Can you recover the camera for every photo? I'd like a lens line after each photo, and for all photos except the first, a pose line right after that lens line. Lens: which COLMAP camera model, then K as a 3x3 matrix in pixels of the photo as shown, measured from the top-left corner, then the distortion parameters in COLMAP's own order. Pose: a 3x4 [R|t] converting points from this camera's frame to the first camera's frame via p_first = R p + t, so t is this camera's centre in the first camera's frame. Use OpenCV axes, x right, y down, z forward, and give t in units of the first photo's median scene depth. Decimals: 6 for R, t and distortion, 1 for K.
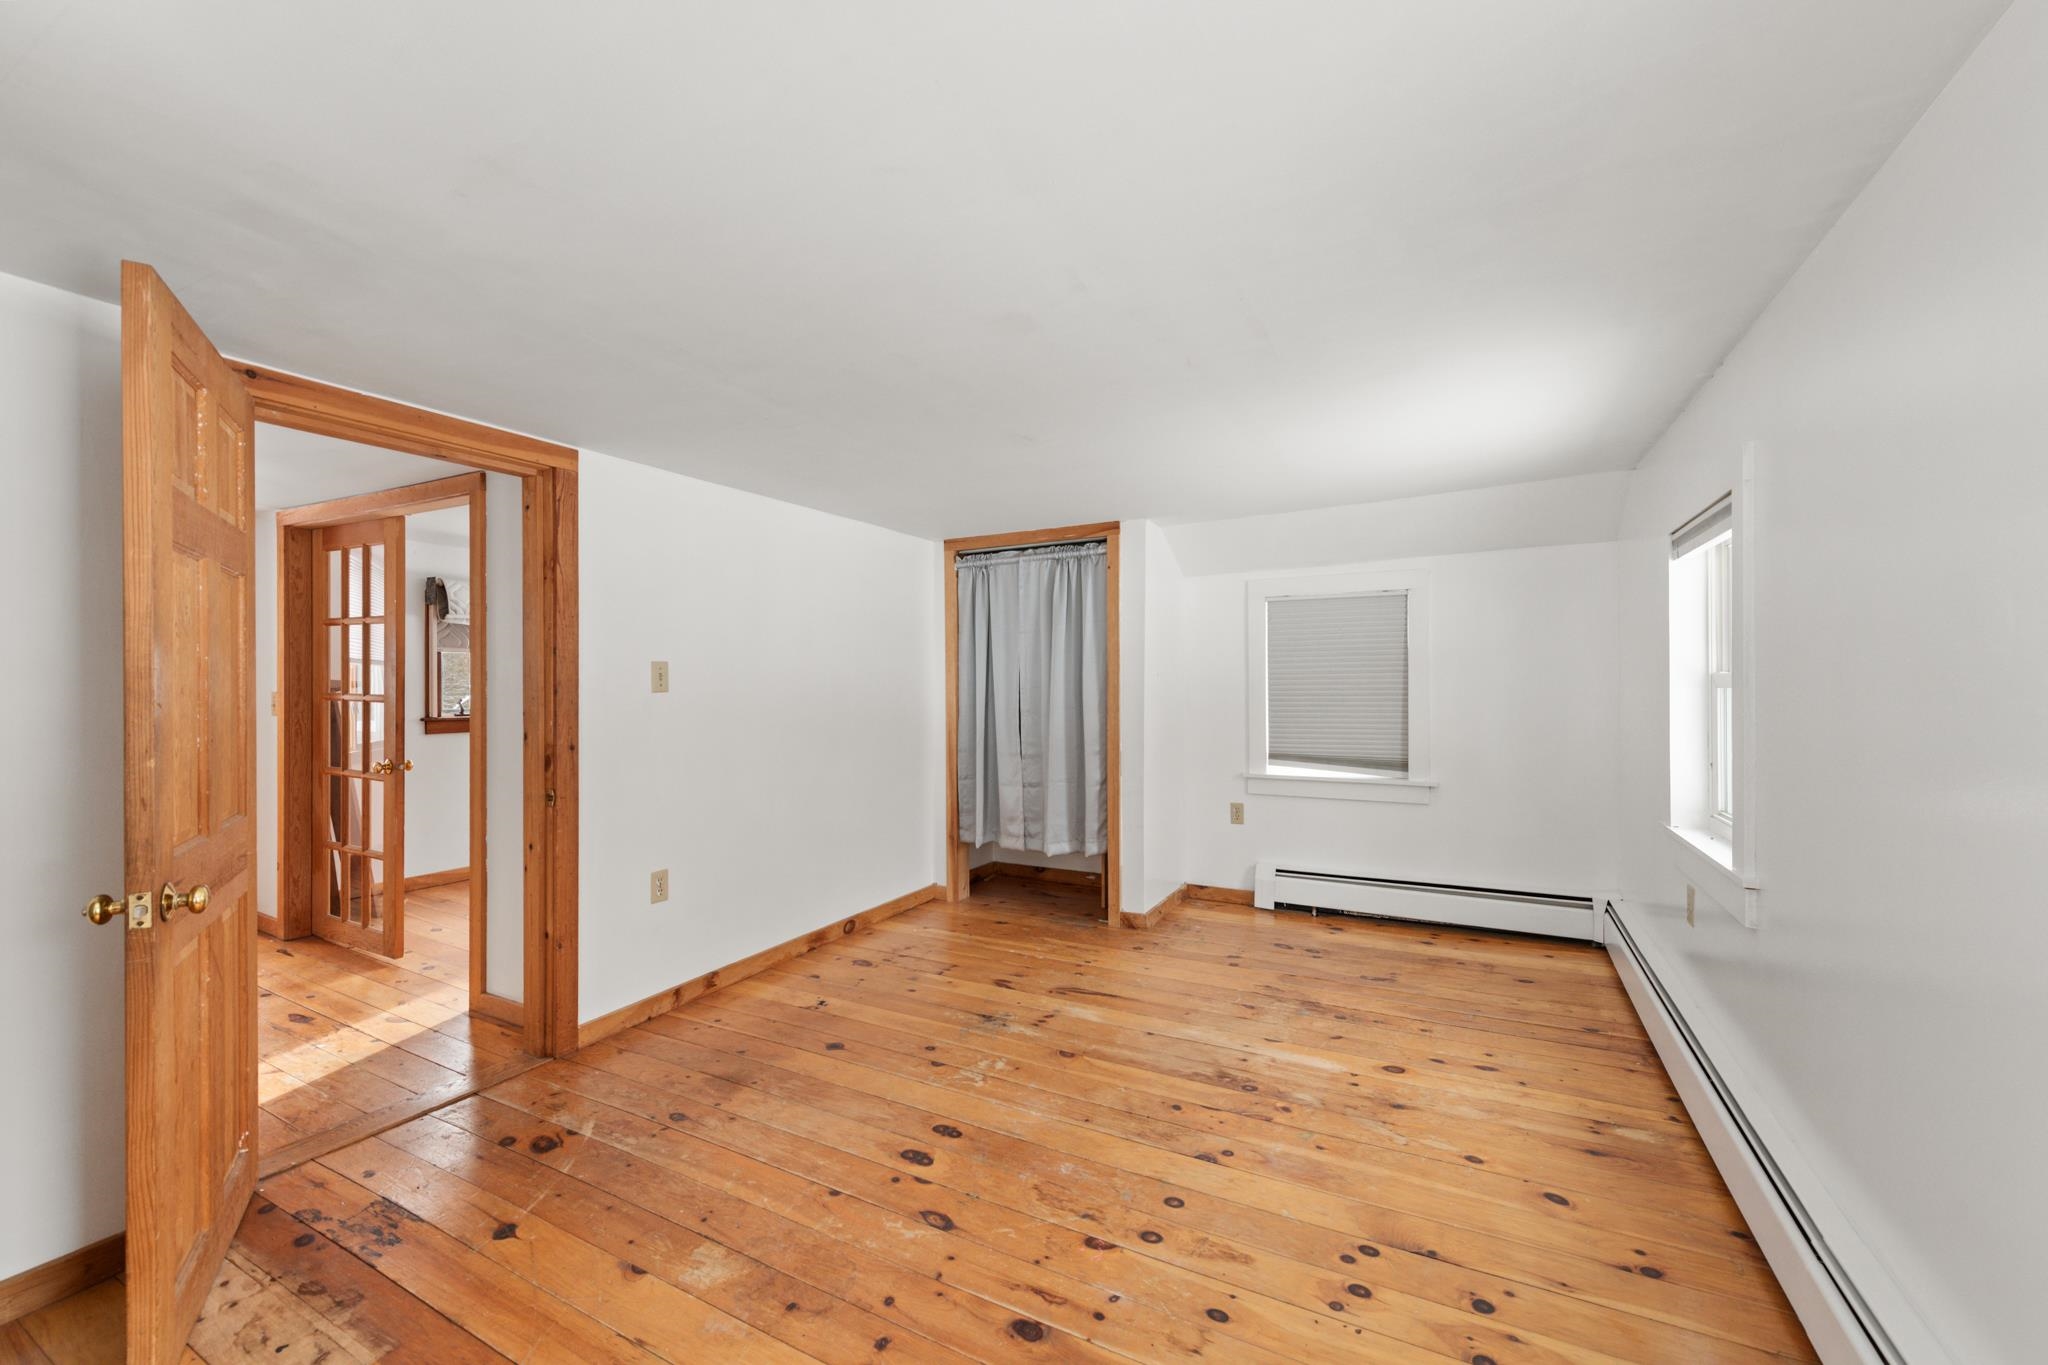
lens RADIAL K [[794.0, 0, 1035.6], [0, 794.0, 671.7], [0, 0, 1]] dist [0.000479, -0.000443]
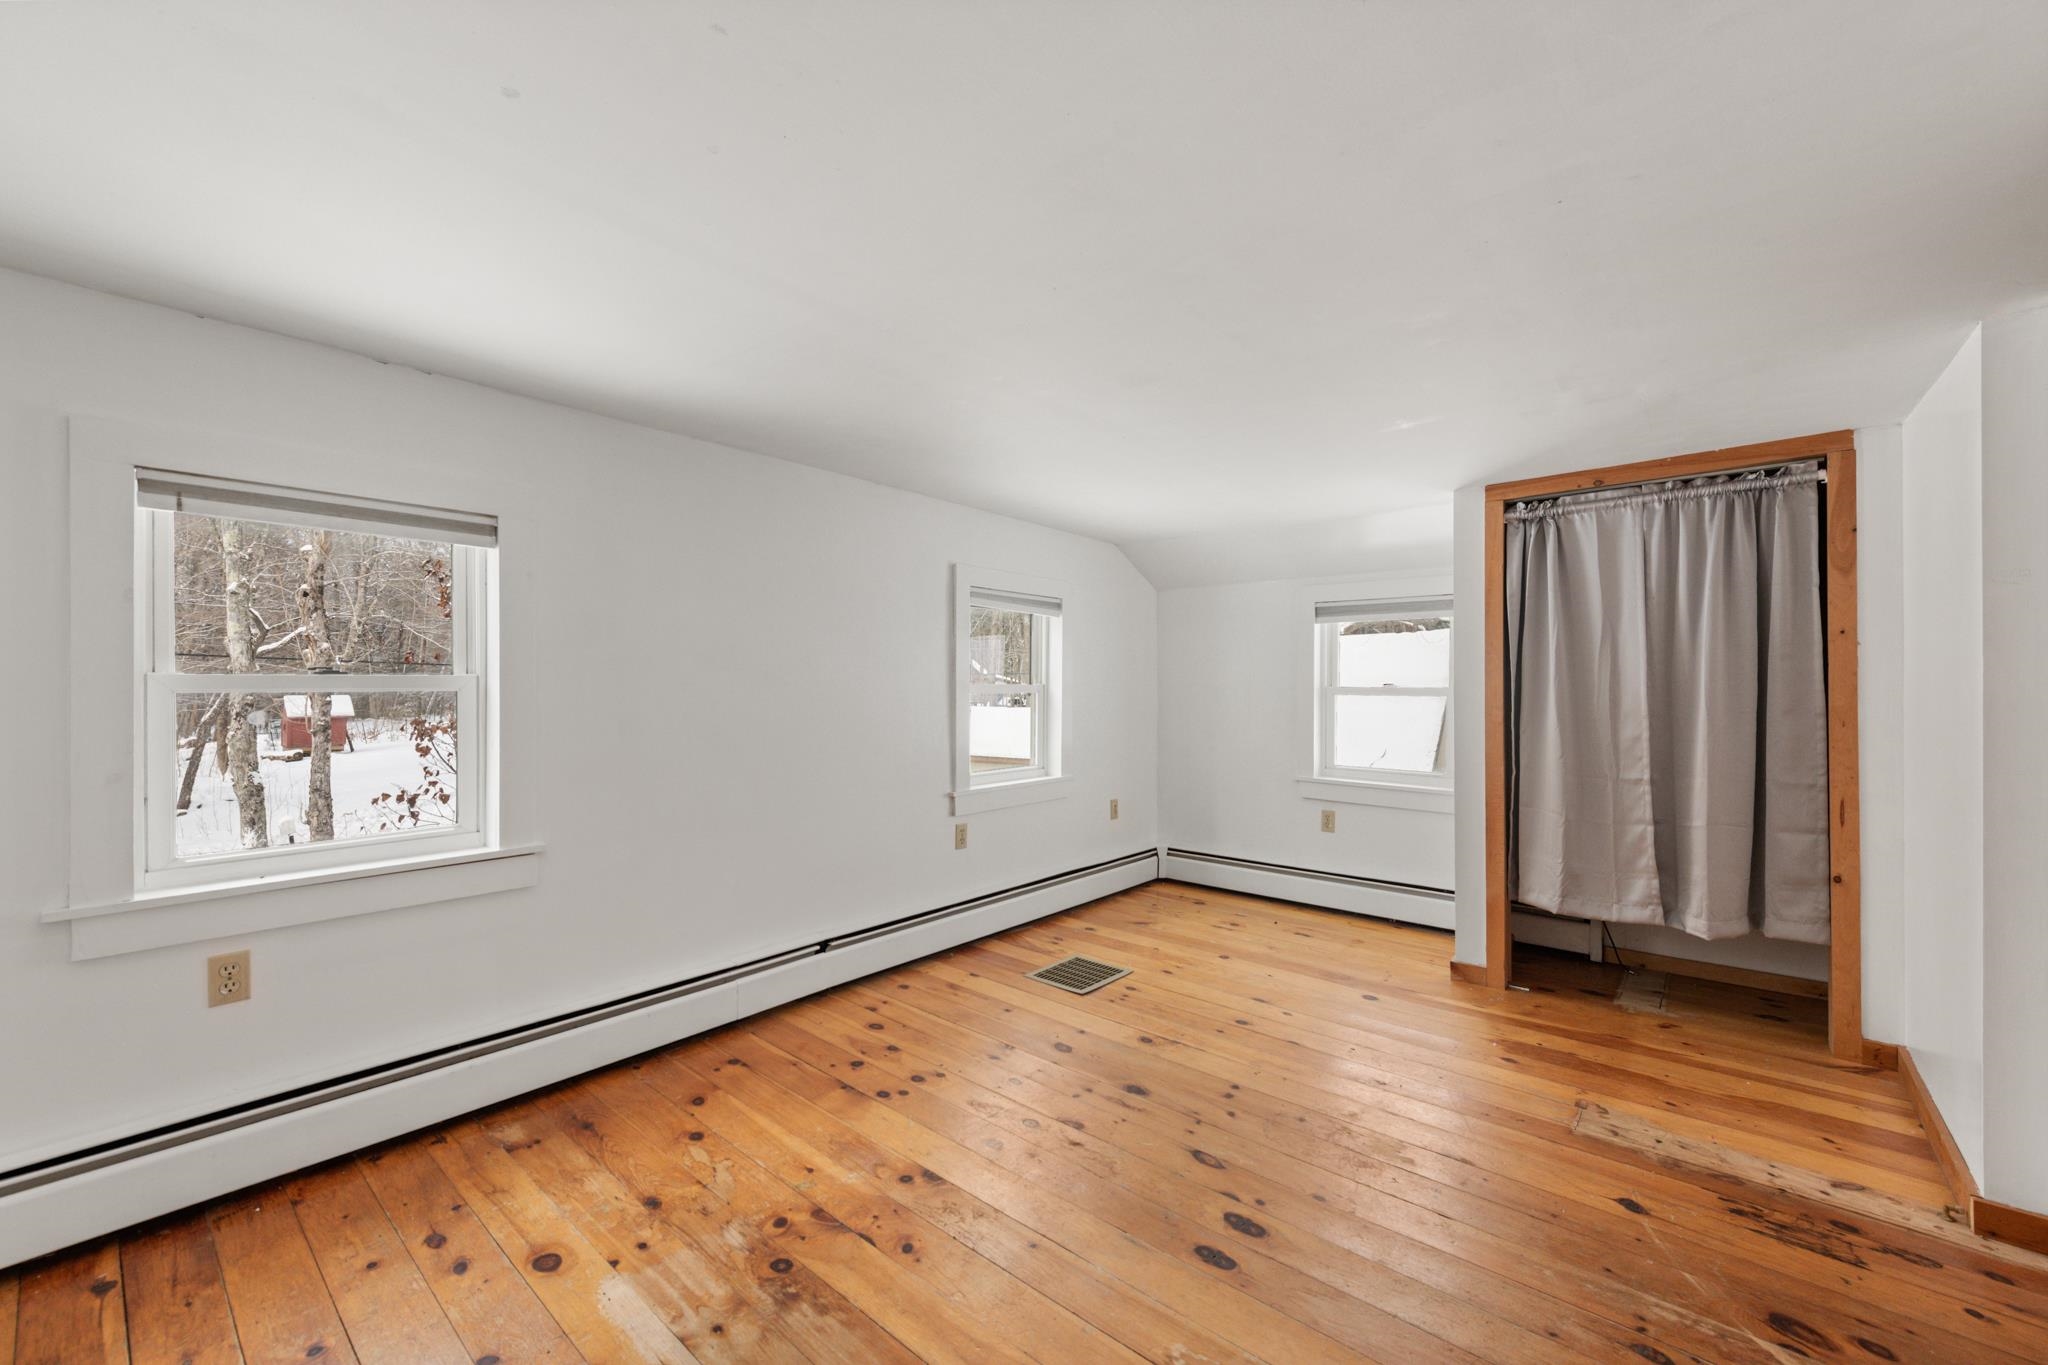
lens RADIAL K [[794.0, 0, 1035.6], [0, 794.0, 671.7], [0, 0, 1]] dist [0.000479, -0.000443]
pose [[-0.976906, 0.010372, 0.213420, -0.120627], [0.003136, 0.999409, -0.034219, 0.035726], [-0.213649, -0.032759, -0.976361, 1.964289]]
